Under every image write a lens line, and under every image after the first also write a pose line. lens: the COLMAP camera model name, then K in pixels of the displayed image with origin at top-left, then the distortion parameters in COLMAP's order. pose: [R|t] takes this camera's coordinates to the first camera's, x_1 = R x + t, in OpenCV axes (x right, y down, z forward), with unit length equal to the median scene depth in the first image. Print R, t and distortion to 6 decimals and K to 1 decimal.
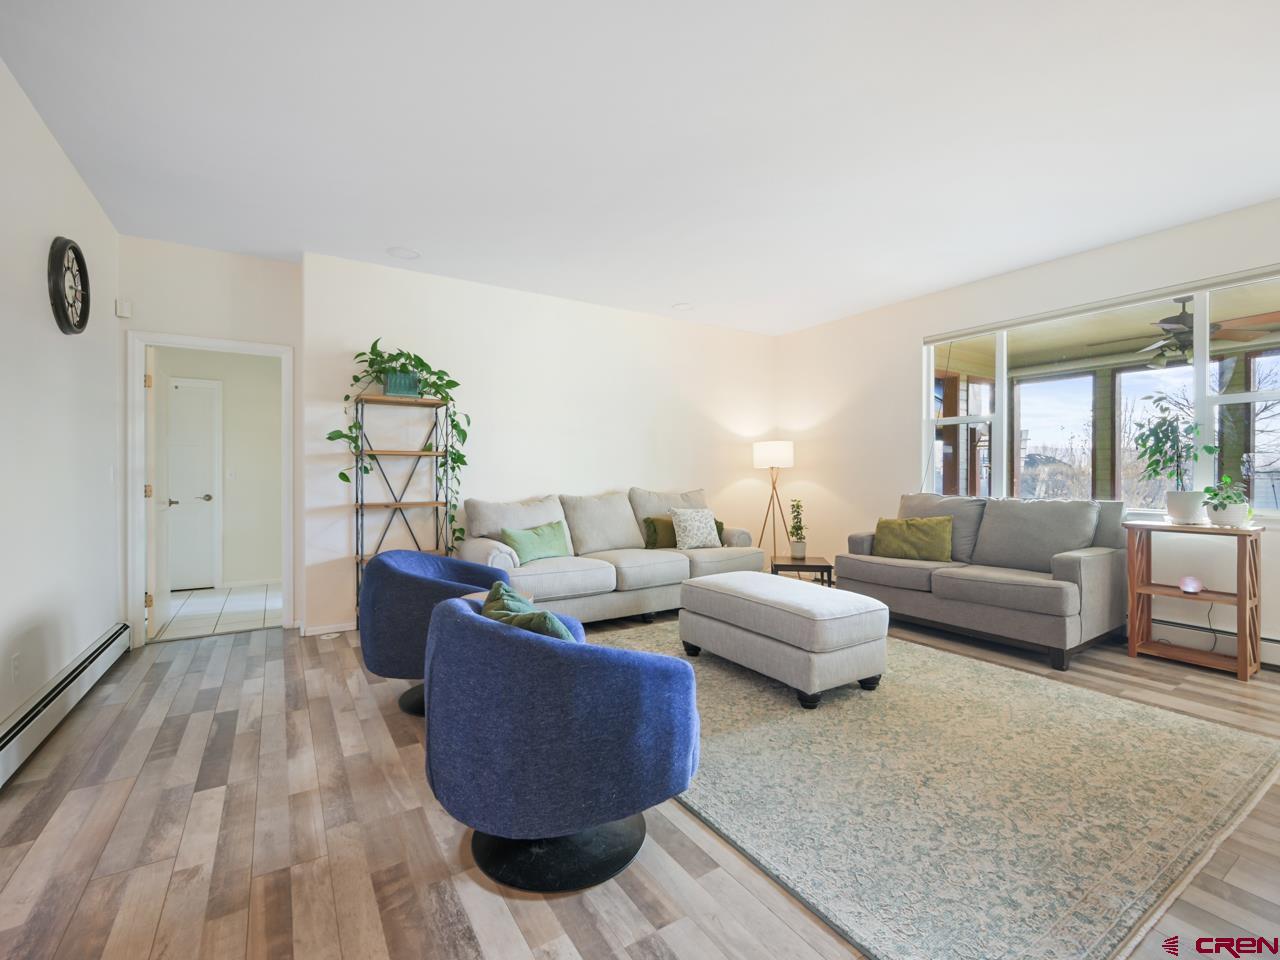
lens RADIAL K [[563.5, 0, 640.0], [0, 563.5, 480.0], [0, 0, 1]] dist [-0.002082, -0.000174]
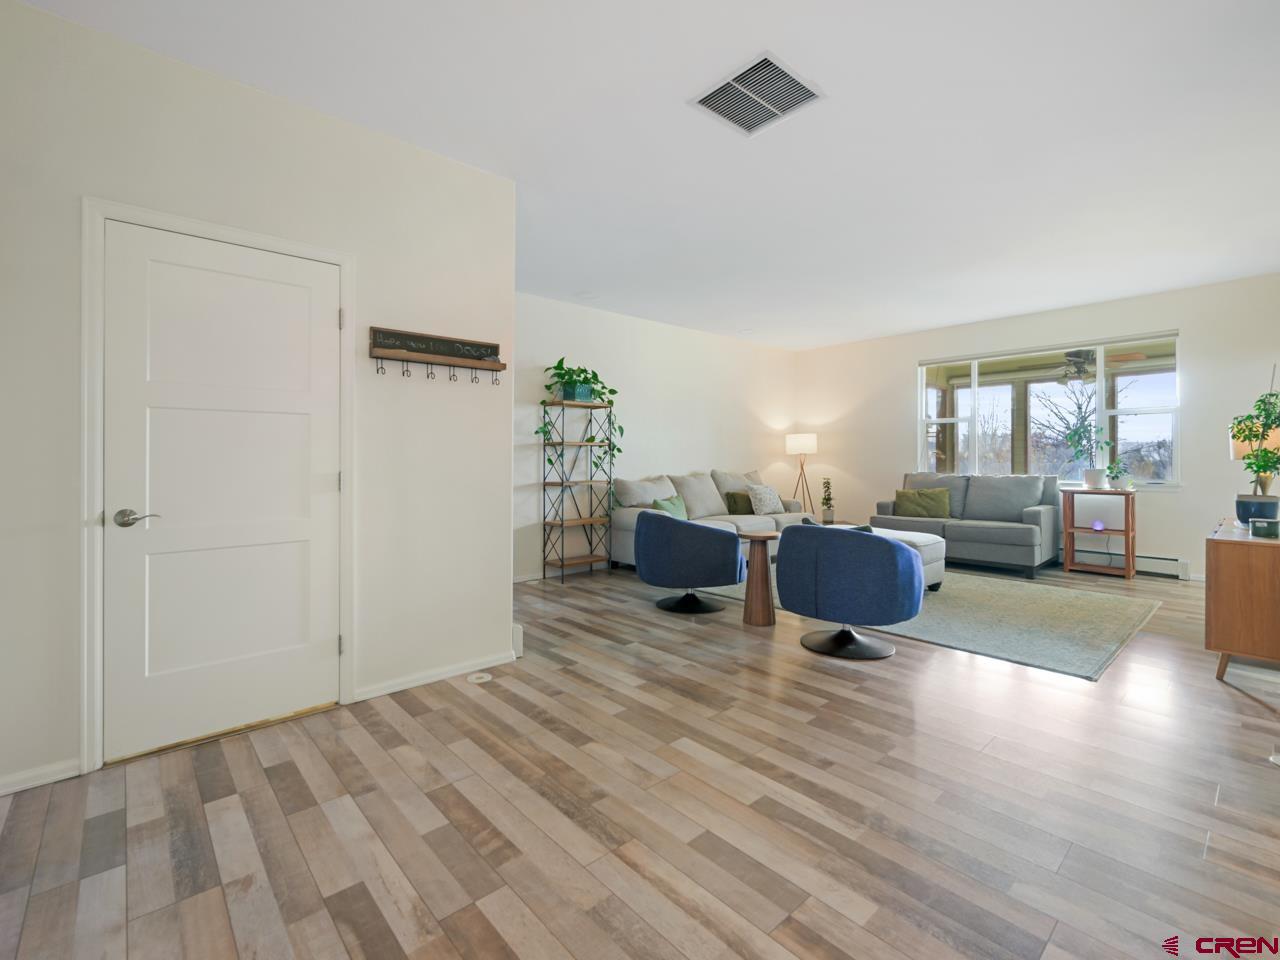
lens RADIAL K [[575.9, 0, 639.3], [0, 575.9, 463.5], [0, 0, 1]] dist [-0.001020, -0.000204]
pose [[0.986900, -0.003566, 0.161291, -0.495697], [0.003958, 0.999990, -0.002109, 0.002349], [-0.161282, 0.002720, 0.986905, -0.356887]]
